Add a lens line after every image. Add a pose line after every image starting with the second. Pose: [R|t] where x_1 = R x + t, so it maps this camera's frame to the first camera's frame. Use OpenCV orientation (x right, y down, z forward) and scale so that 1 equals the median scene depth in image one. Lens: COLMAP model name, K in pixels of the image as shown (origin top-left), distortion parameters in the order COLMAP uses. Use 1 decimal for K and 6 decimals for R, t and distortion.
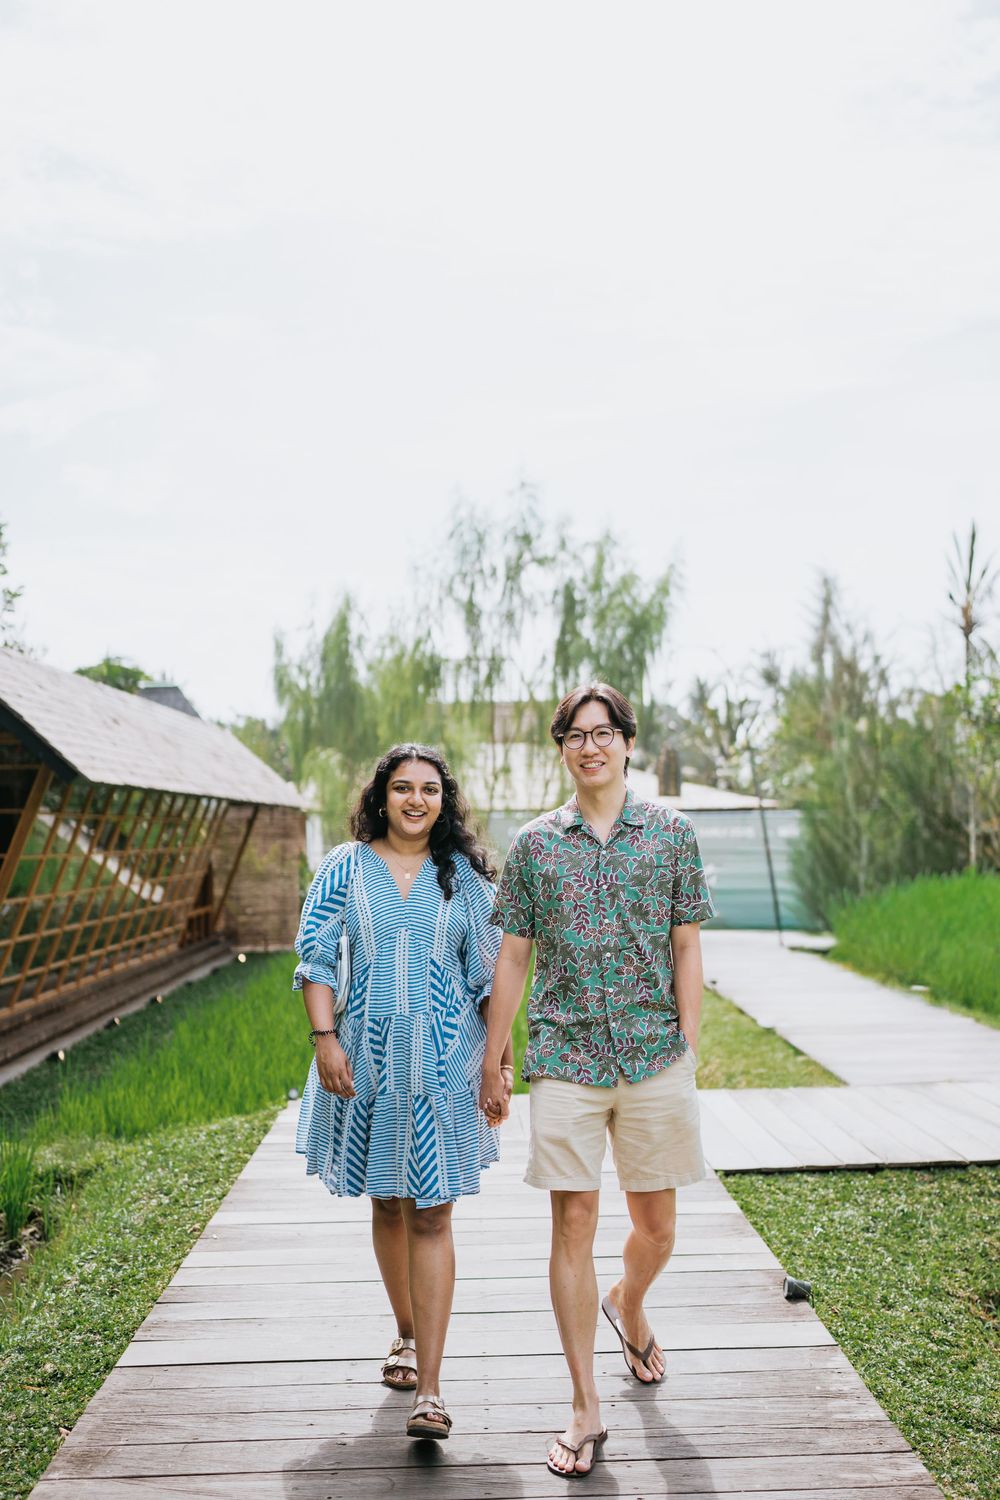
lens RADIAL K [[1429.4, 0, 500.0], [0, 1429.4, 750.0], [0, 0, 1]] dist [-0.000387, 0.015291]
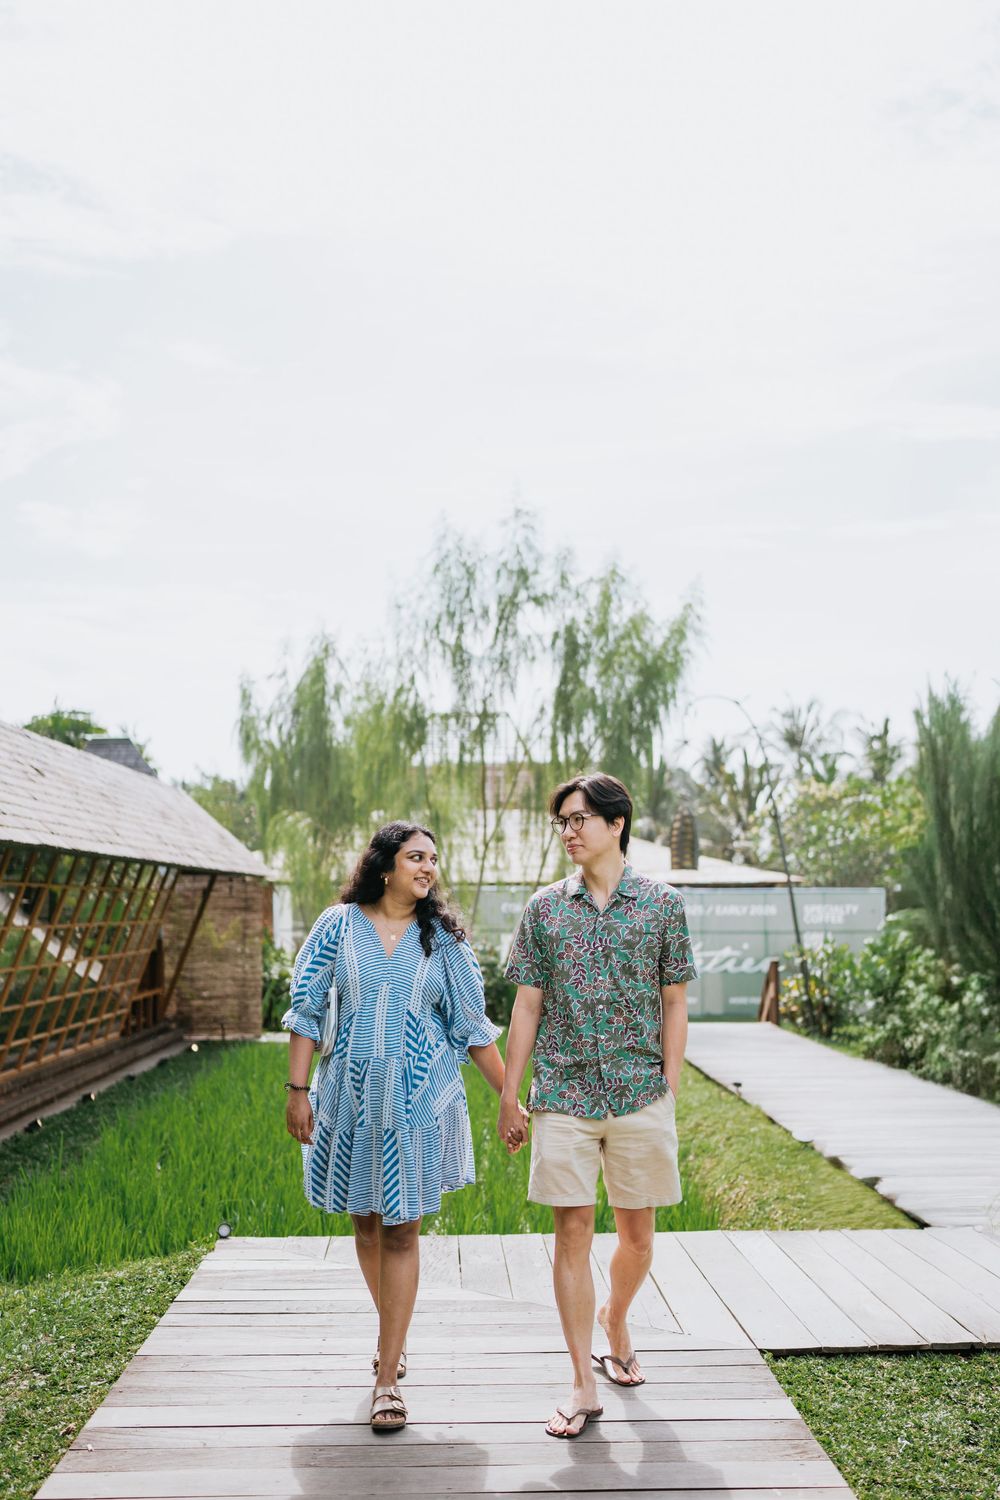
lens RADIAL K [[1377.3, 0, 428.7], [0, 1377.3, 784.8], [0, 0, 1]] dist [-0.014221, 0.002158]
pose [[0.998606, 0.005819, -0.052470, 0.006037], [-0.007531, 0.999443, -0.032502, 0.009997], [0.052252, 0.032852, 0.998093, 0.153505]]
